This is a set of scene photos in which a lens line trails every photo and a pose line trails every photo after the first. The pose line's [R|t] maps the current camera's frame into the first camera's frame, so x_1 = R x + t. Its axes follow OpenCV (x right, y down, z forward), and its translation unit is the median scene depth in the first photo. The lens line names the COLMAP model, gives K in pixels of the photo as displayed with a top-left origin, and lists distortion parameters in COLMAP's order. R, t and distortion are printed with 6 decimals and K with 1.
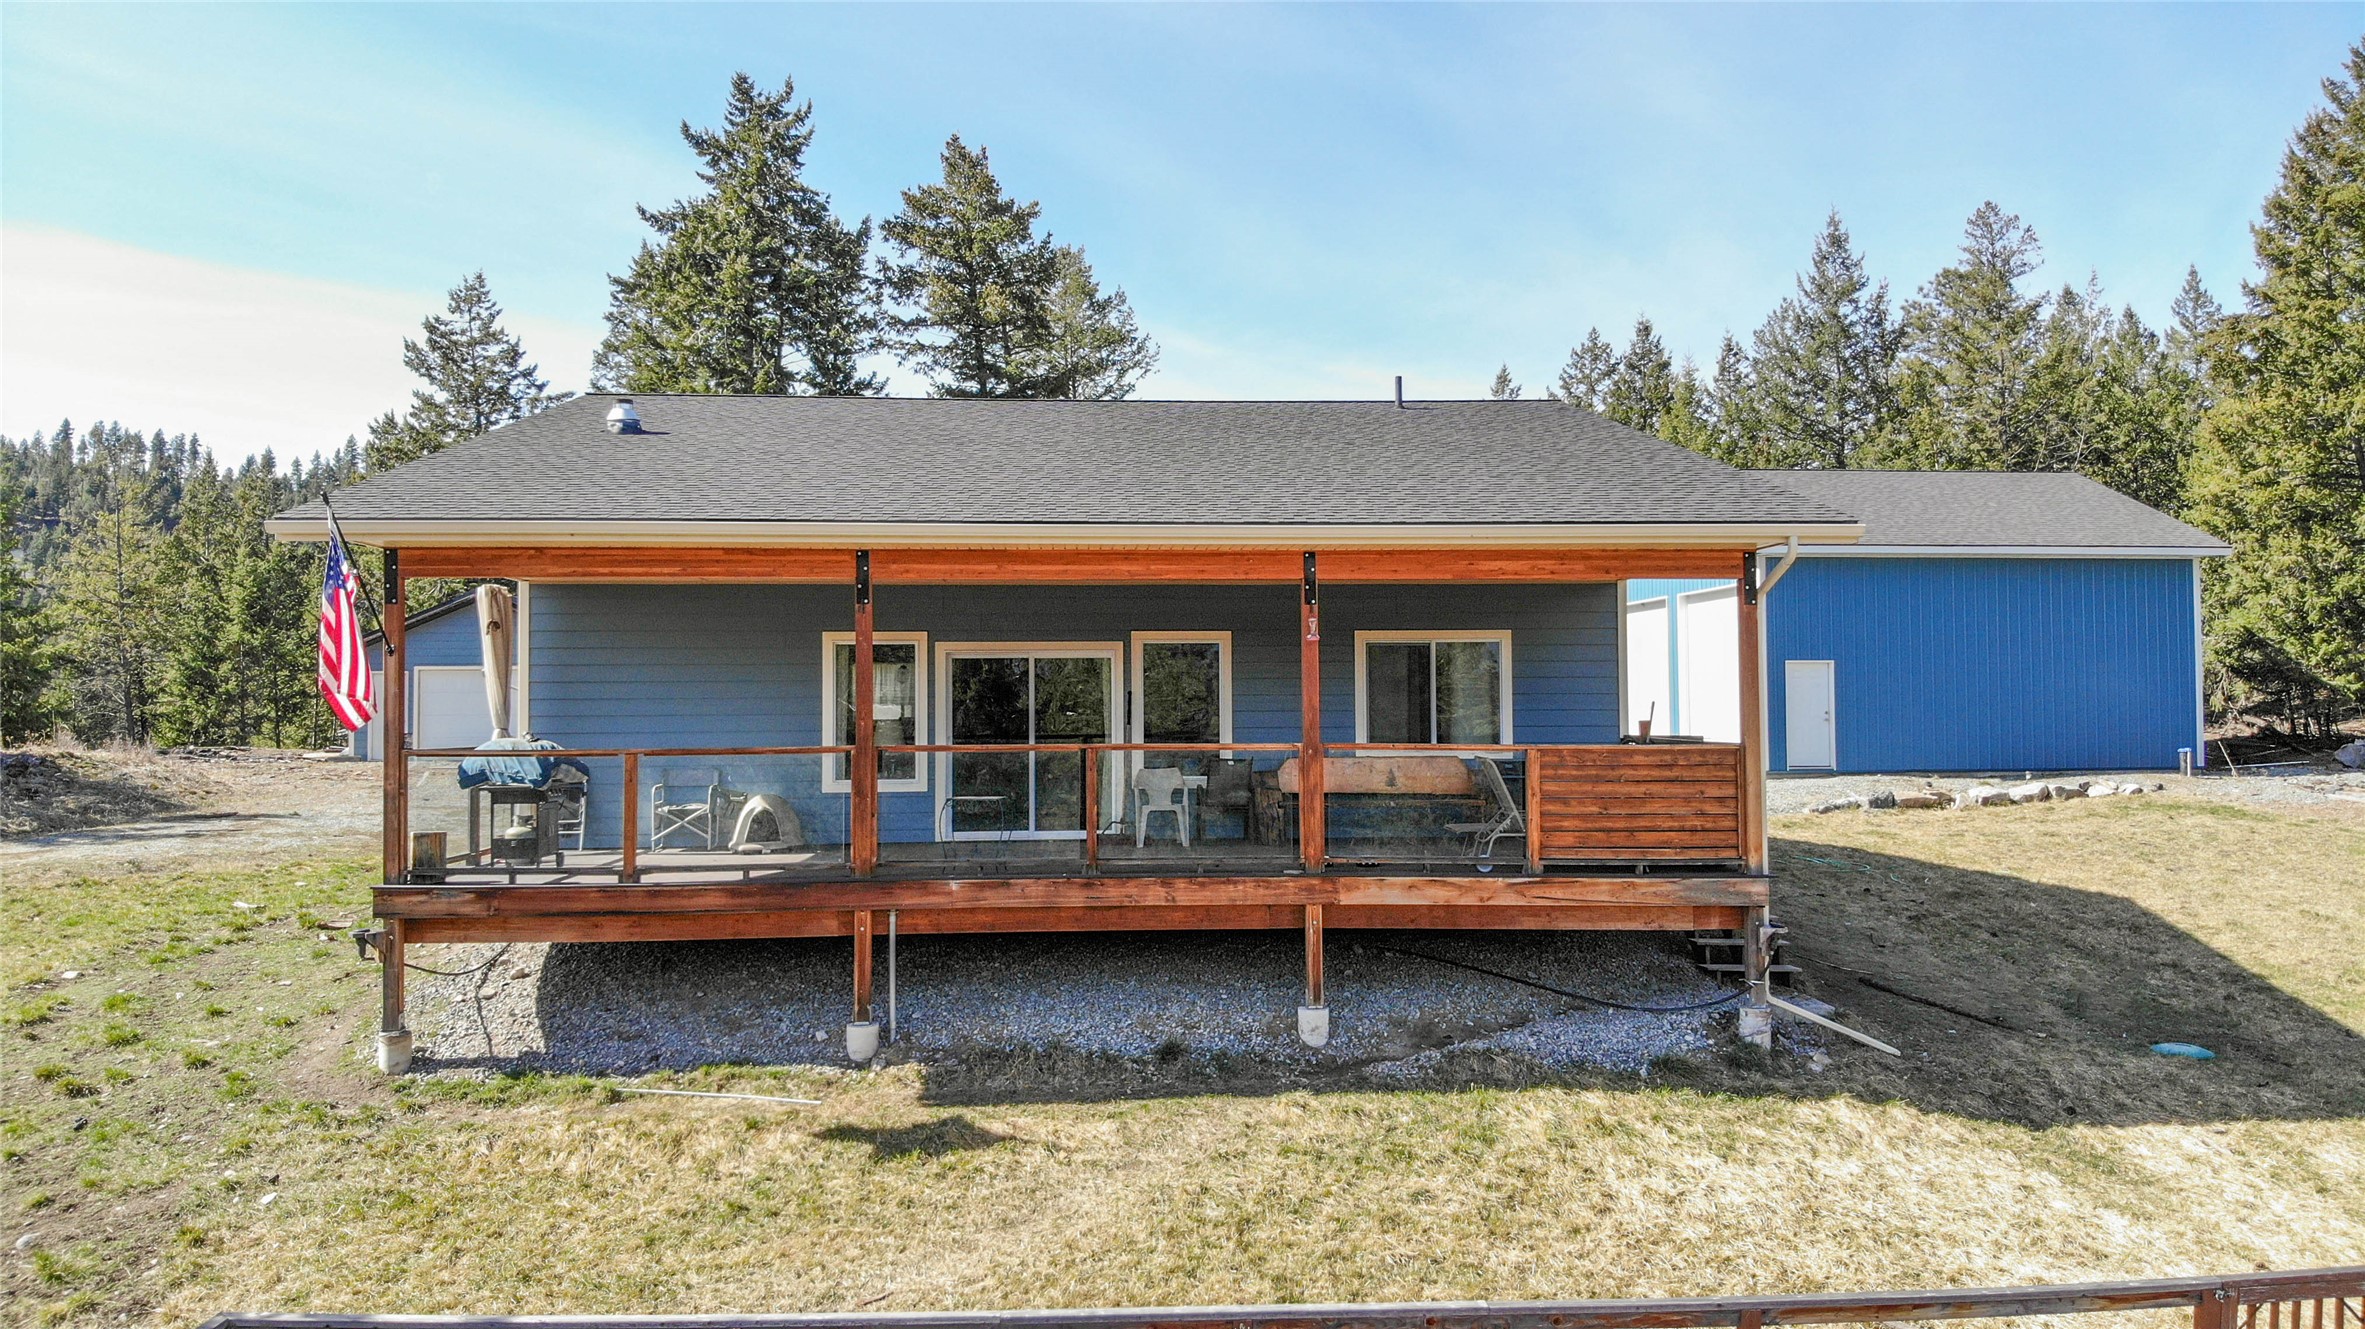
lens RADIAL K [[1729.7, 0, 1189.4], [0, 1729.7, 676.3], [0, 0, 1]] dist [0.070972, -0.188650]
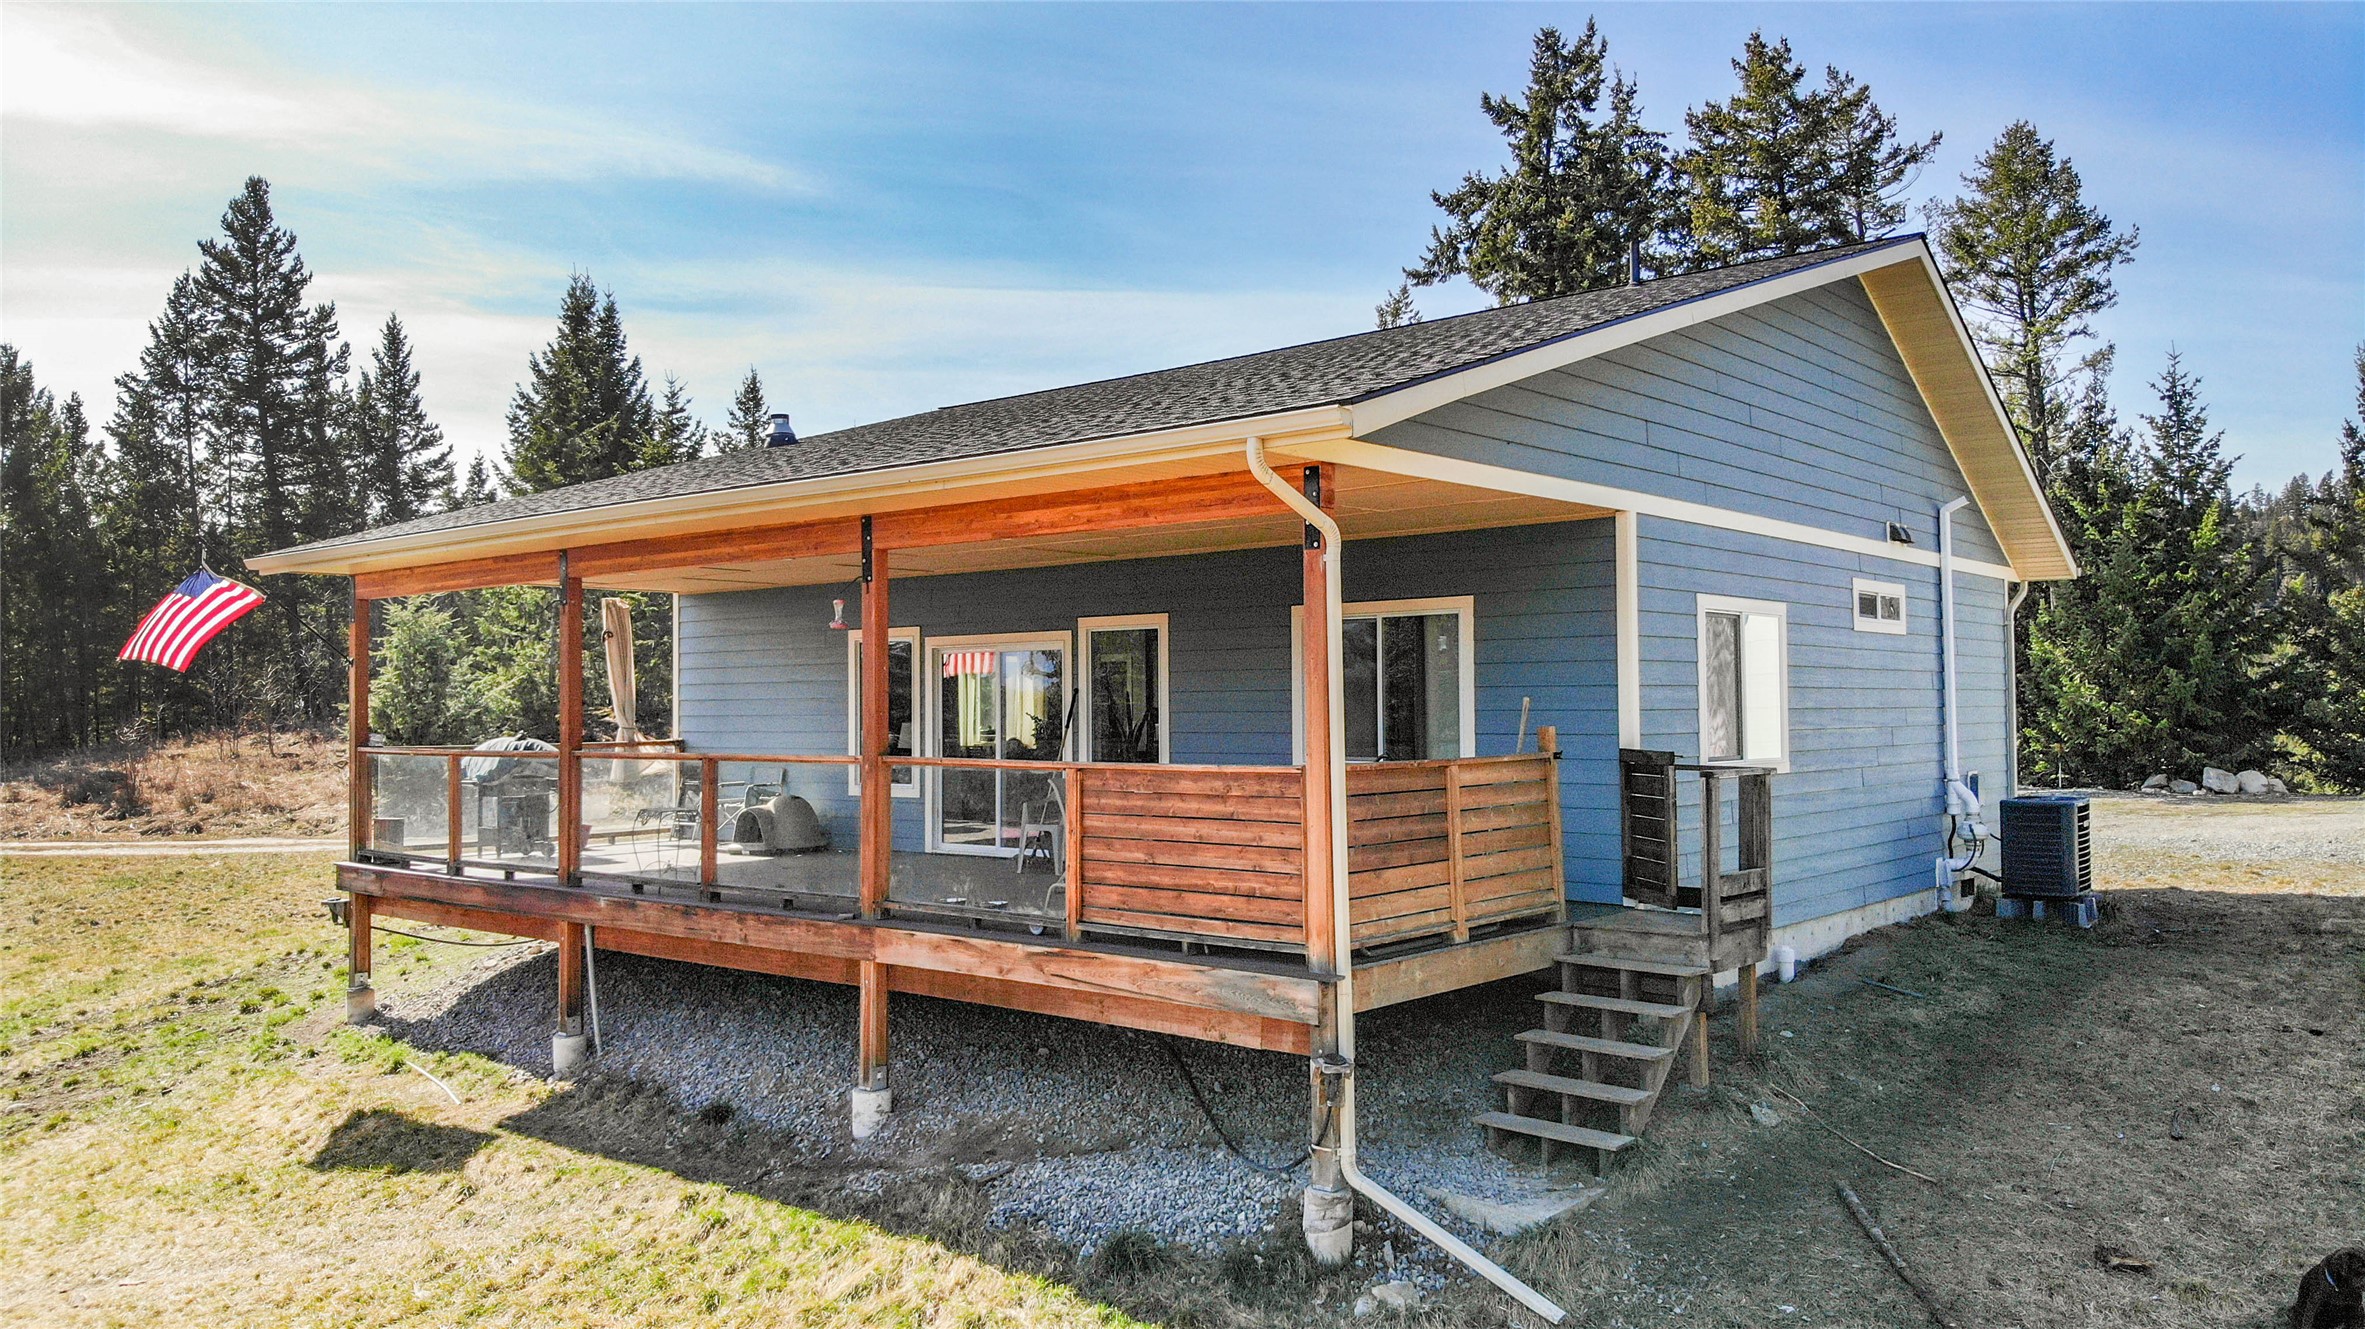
lens RADIAL K [[1735.4, 0, 1205.8], [0, 1735.4, 664.1], [0, 0, 1]] dist [0.178763, -0.364961]
pose [[0.742395, -0.015605, -0.669780, 0.722841], [0.014939, 0.999866, -0.006738, 0.004646], [0.669795, -0.005004, 0.742529, 0.497735]]
